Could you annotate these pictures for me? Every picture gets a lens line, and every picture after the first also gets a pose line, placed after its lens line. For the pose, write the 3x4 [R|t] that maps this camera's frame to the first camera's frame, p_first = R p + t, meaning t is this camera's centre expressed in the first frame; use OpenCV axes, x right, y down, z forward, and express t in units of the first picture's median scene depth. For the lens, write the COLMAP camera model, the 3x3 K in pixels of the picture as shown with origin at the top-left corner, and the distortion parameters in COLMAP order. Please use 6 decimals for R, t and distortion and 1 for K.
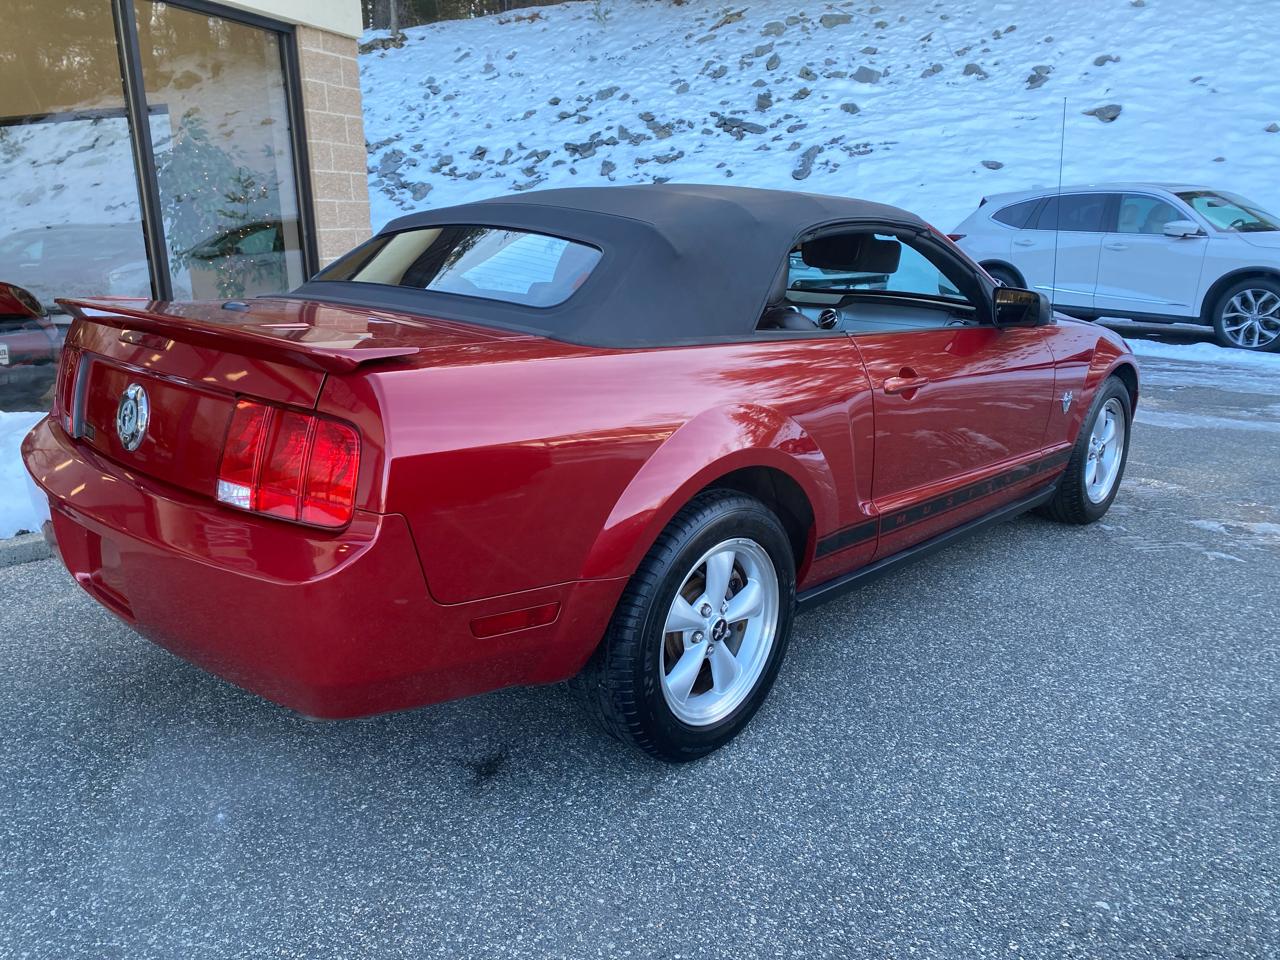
lens RADIAL K [[973.8, 0, 633.4], [0, 973.8, 470.6], [0, 0, 1]] dist [0.029355, -0.019874]
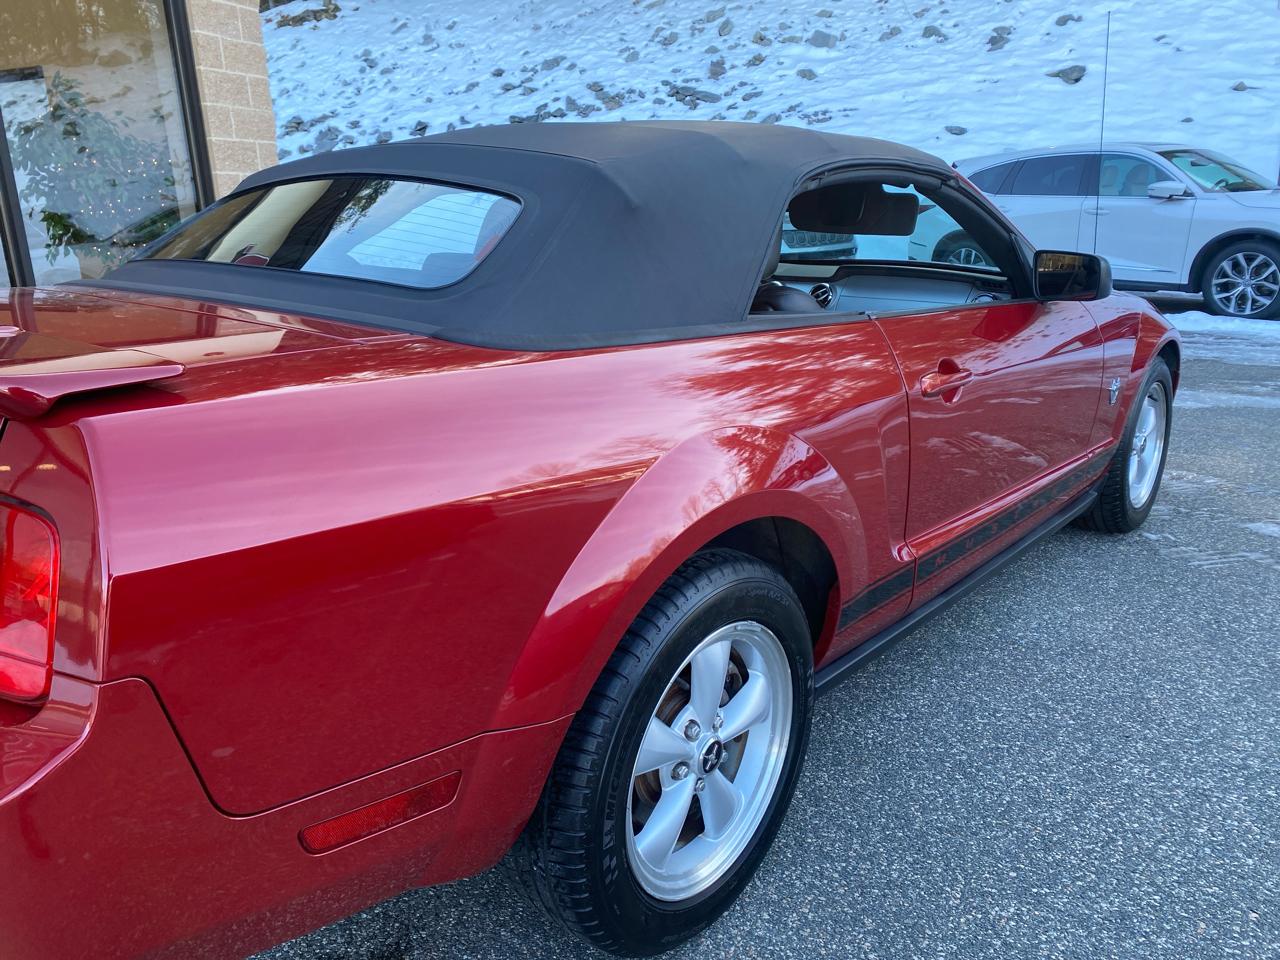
lens RADIAL K [[973.8, 0, 633.3], [0, 973.8, 469.3], [0, 0, 1]] dist [0.029355, -0.019874]
pose [[0.998735, -0.031337, 0.039330, 0.007085], [0.030597, 0.999346, 0.019297, -0.030048], [-0.039909, -0.018069, 0.999040, 0.181469]]
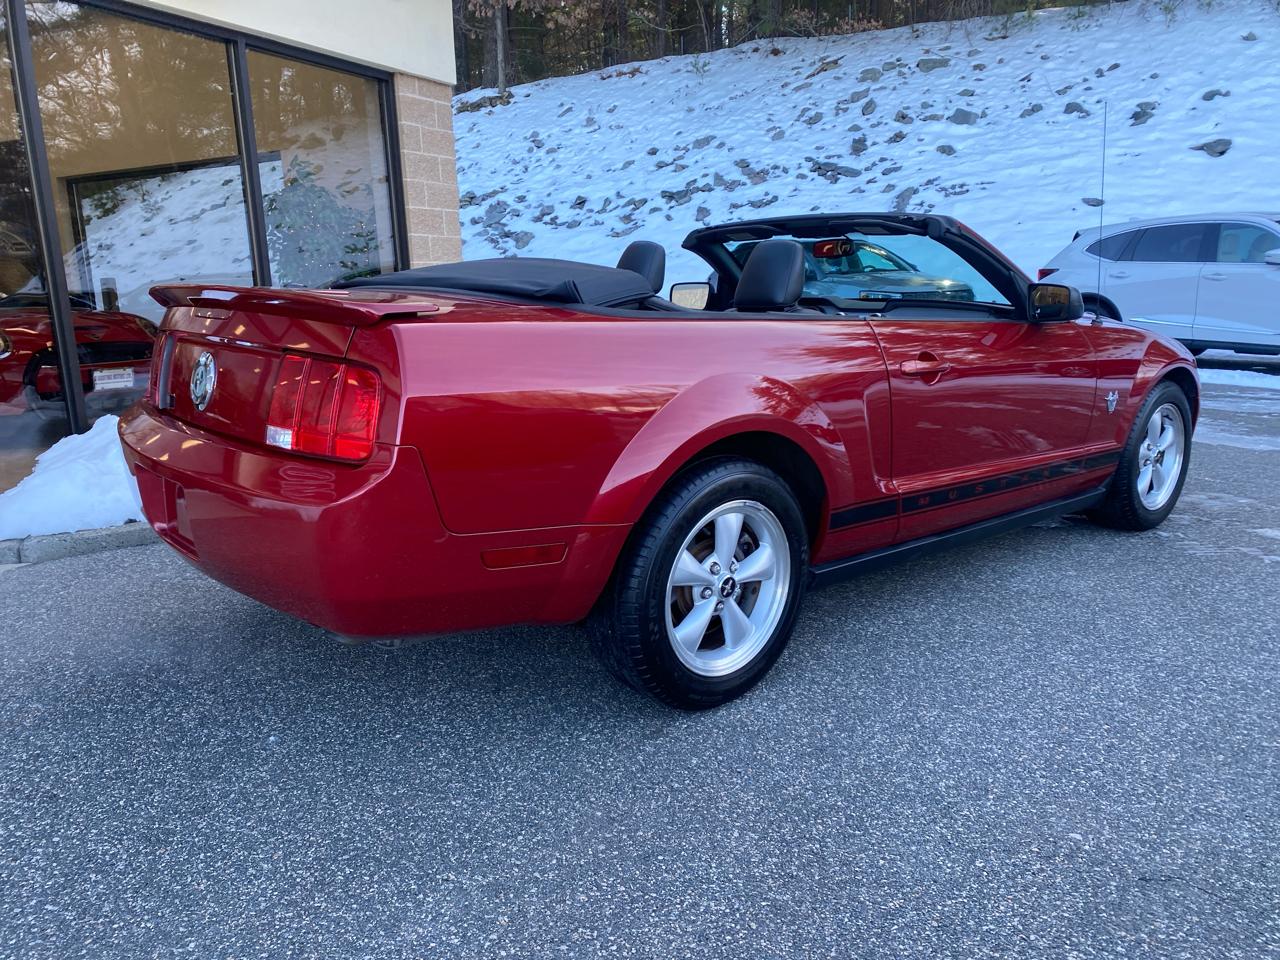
lens RADIAL K [[973.8, 0, 644.0], [0, 973.8, 484.8], [0, 0, 1]] dist [0.029355, -0.019874]
pose [[0.995460, 0.008938, -0.094760, 0.054398], [-0.012492, 0.999238, -0.036982, 0.053011], [0.094357, 0.037998, 0.994813, -0.041598]]
